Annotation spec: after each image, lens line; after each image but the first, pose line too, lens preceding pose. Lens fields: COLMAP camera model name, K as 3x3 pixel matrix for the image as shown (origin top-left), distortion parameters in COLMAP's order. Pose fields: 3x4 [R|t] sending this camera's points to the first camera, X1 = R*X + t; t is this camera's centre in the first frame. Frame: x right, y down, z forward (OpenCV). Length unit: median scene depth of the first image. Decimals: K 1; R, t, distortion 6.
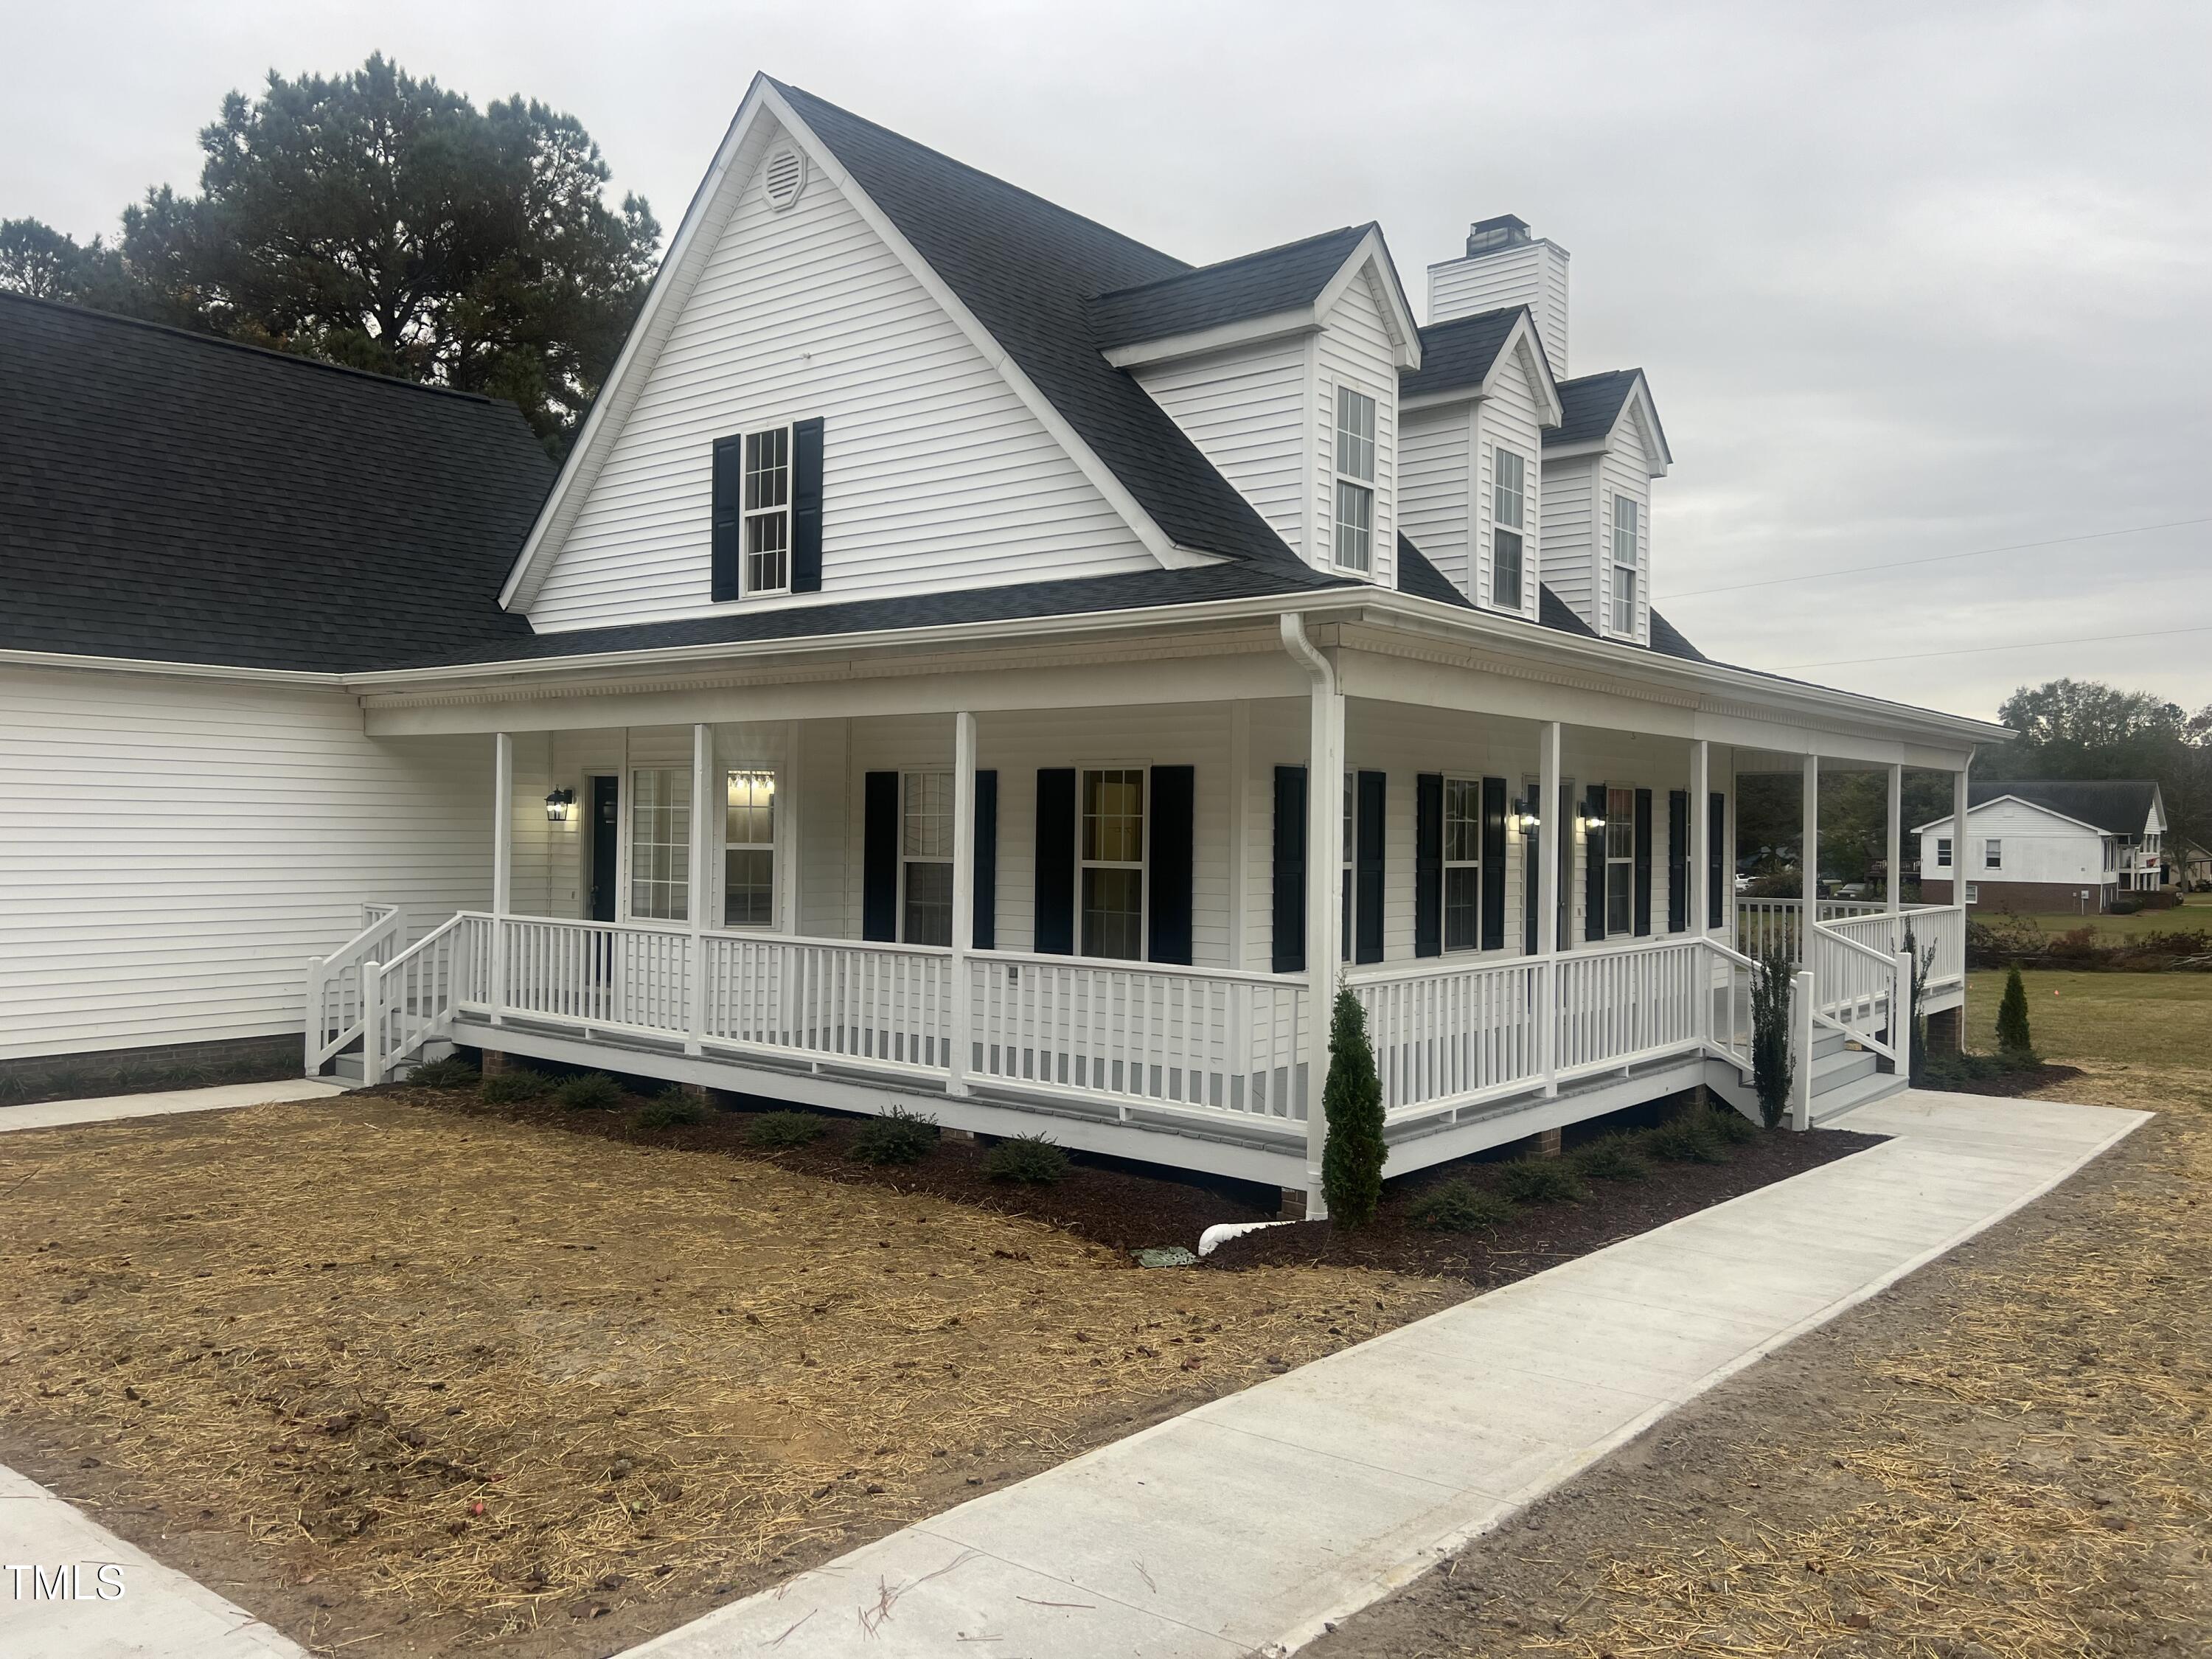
lens RADIAL K [[1688.2, 0, 1105.9], [0, 1688.2, 790.2], [0, 0, 1]] dist [0.016819, -0.001634]
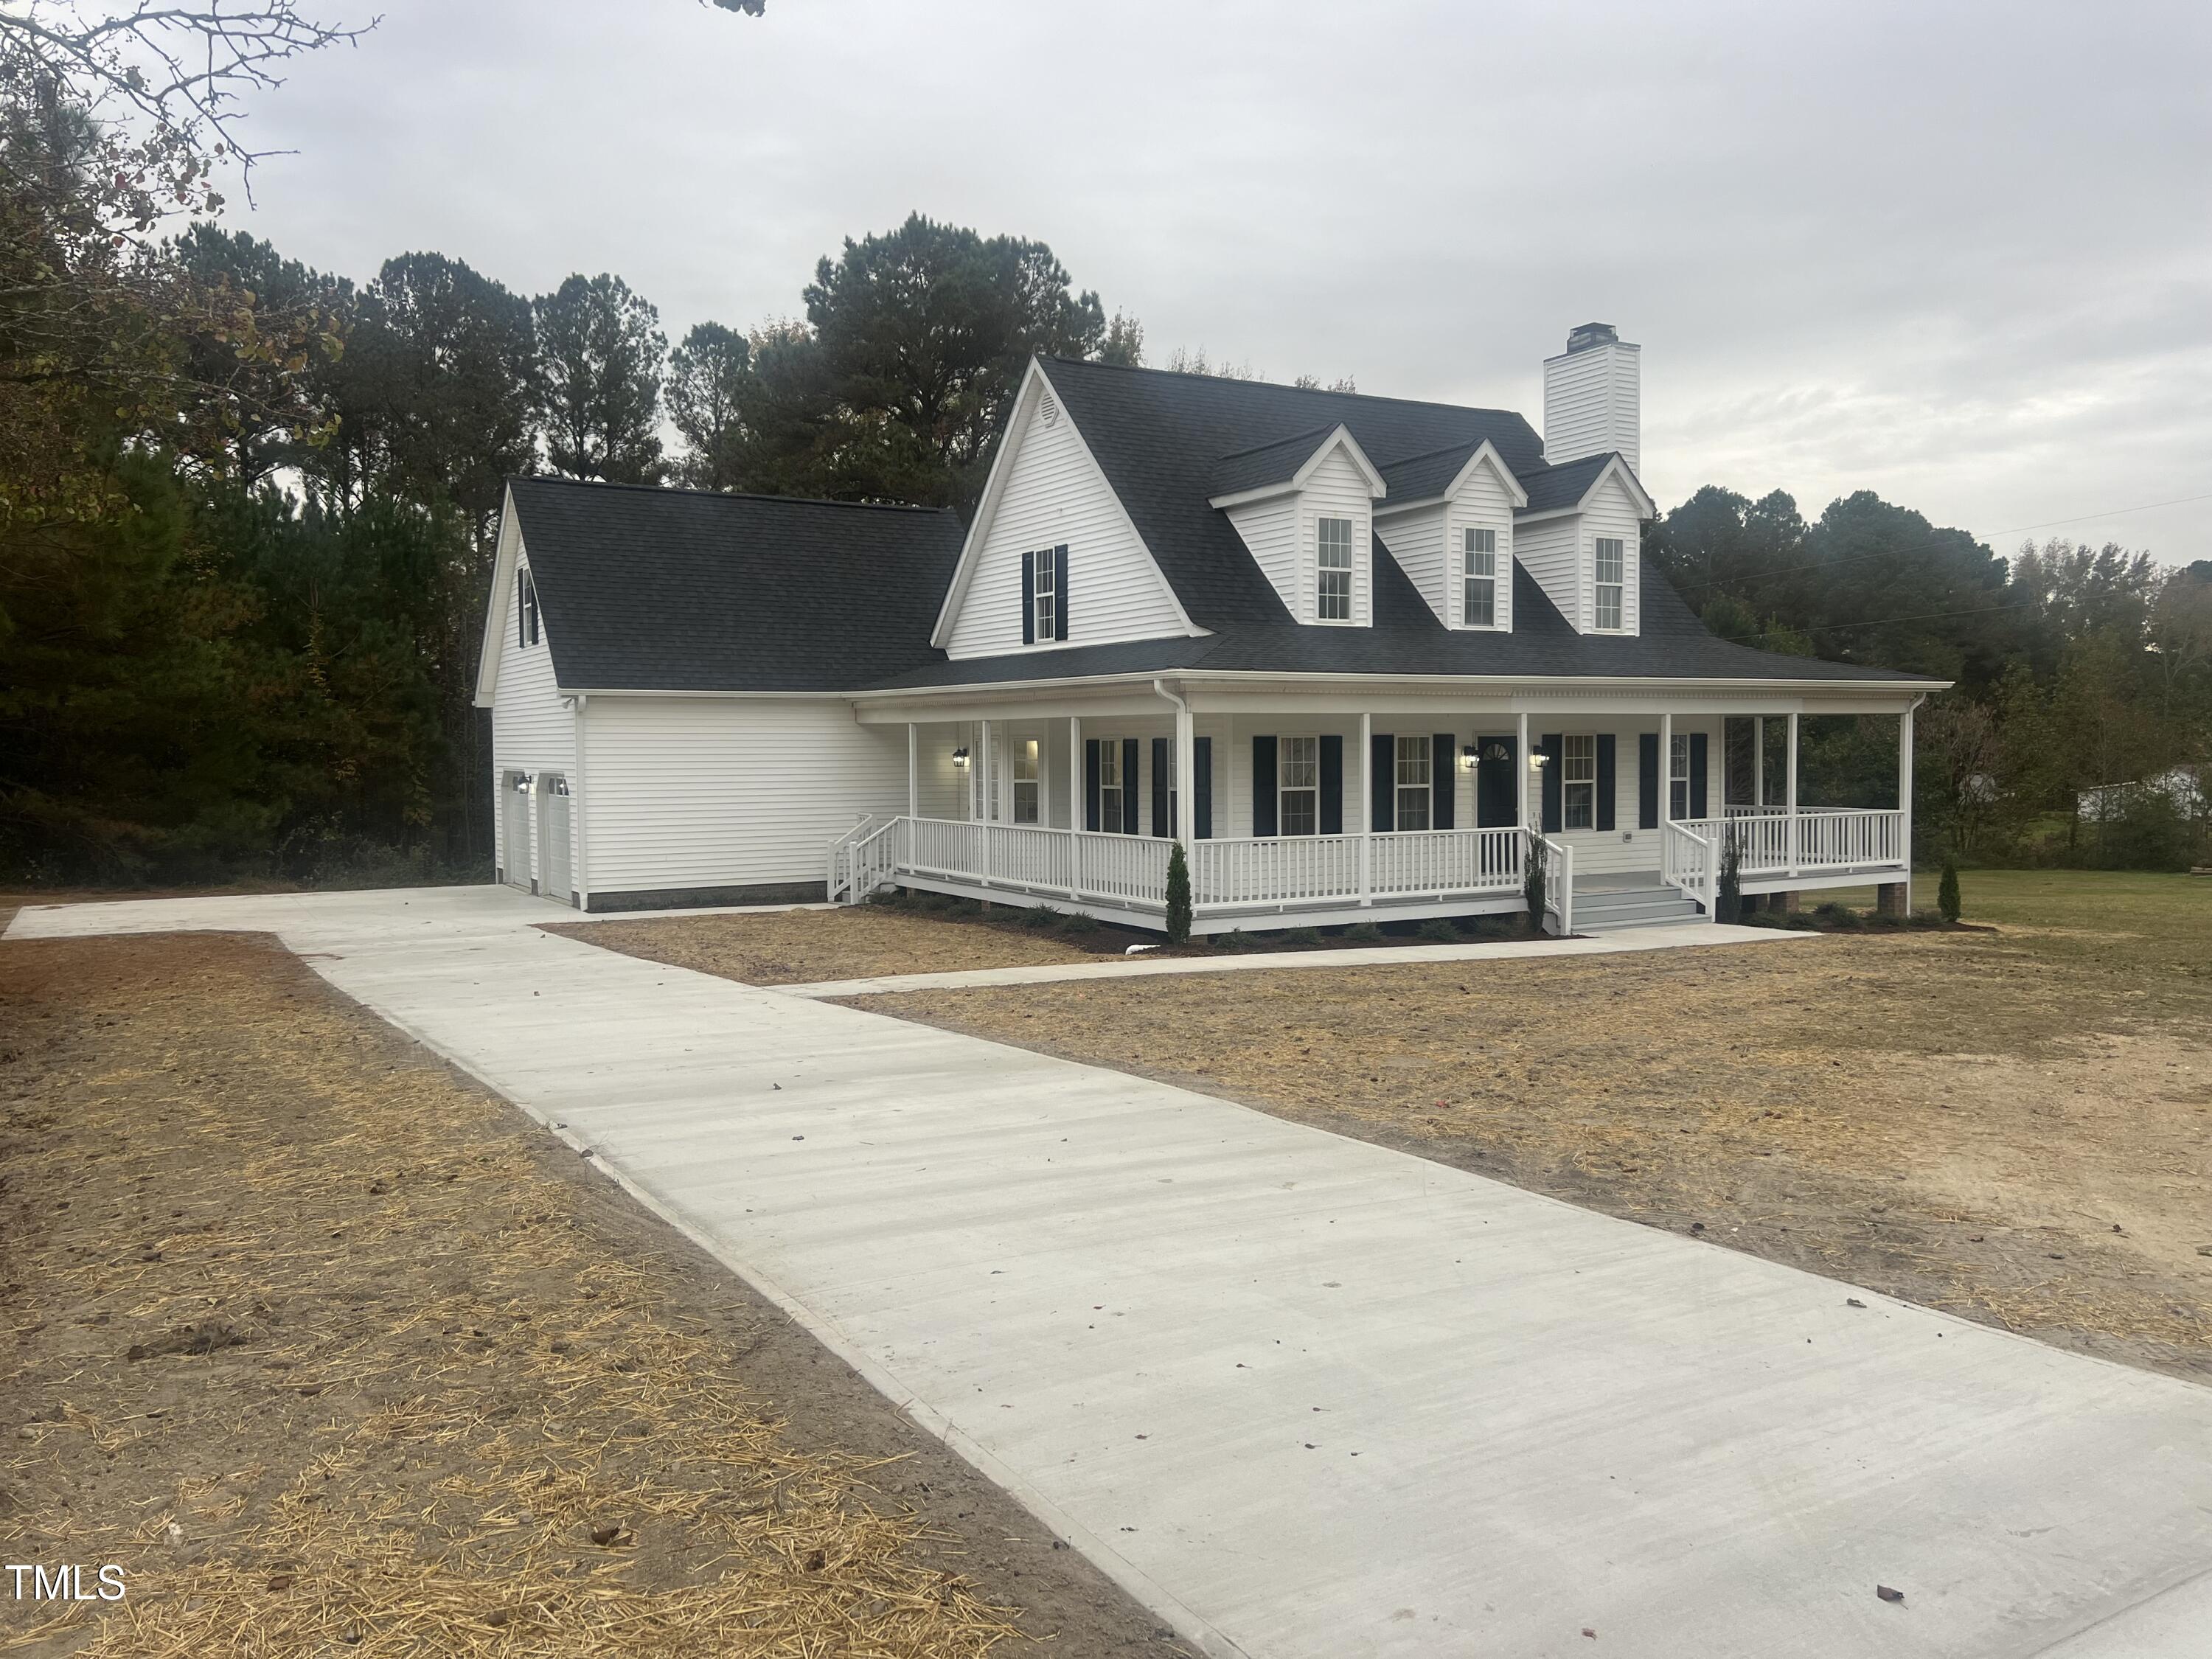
lens RADIAL K [[1688.2, 0, 1109.6], [0, 1688.2, 831.0], [0, 0, 1]] dist [0.016819, -0.001634]
pose [[0.938047, -0.001065, -0.346505, 0.494765], [0.025729, 0.997449, 0.066587, -0.032092], [0.345550, -0.071377, 0.935682, -0.688961]]
